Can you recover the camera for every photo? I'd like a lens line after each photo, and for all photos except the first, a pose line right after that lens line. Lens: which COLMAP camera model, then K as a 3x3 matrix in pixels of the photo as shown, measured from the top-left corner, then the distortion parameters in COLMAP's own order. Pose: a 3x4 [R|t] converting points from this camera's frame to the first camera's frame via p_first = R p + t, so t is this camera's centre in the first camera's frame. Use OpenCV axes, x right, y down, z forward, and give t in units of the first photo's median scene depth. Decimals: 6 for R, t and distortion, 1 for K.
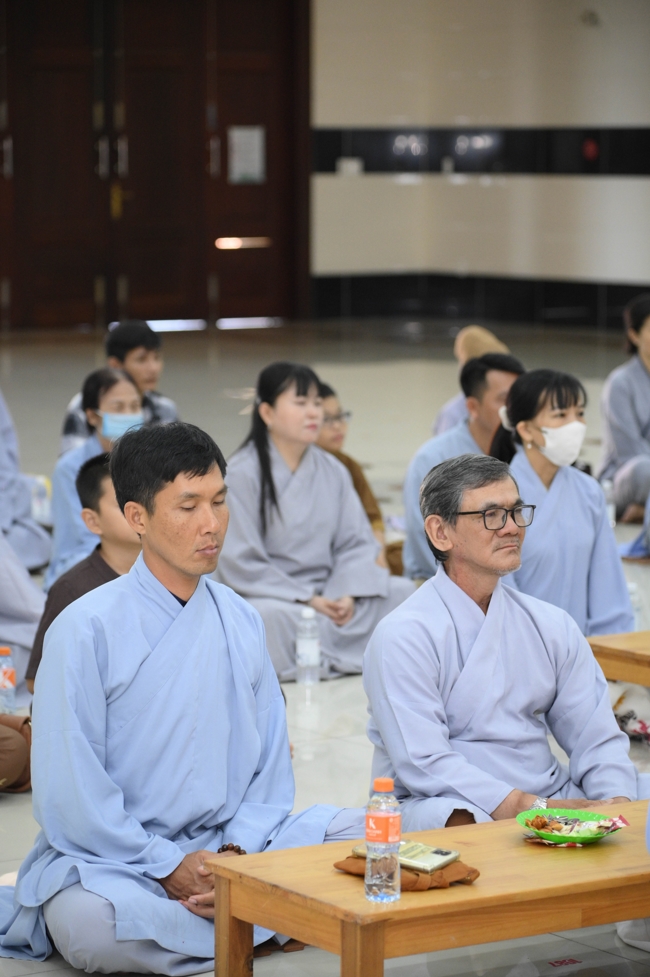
lens RADIAL K [[3237.9, 0, 325.0], [0, 3237.9, 488.5], [0, 0, 1]] dist [0.154547, 0.169647]
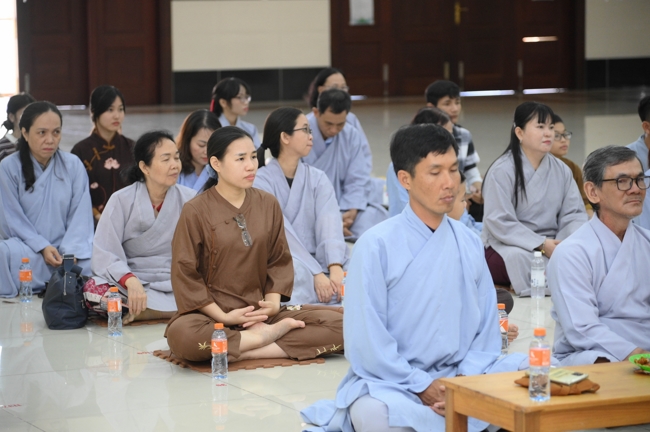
lens RADIAL K [[2130.7, 0, 325.0], [0, 2130.7, 216.0], [0, 0, 1]] dist [0.117750, 1.998439]
pose [[0.990592, 0.003149, -0.136812, 0.052203], [-0.002805, 0.999992, 0.002705, 0.025041], [0.136820, -0.002296, 0.990593, -0.103405]]
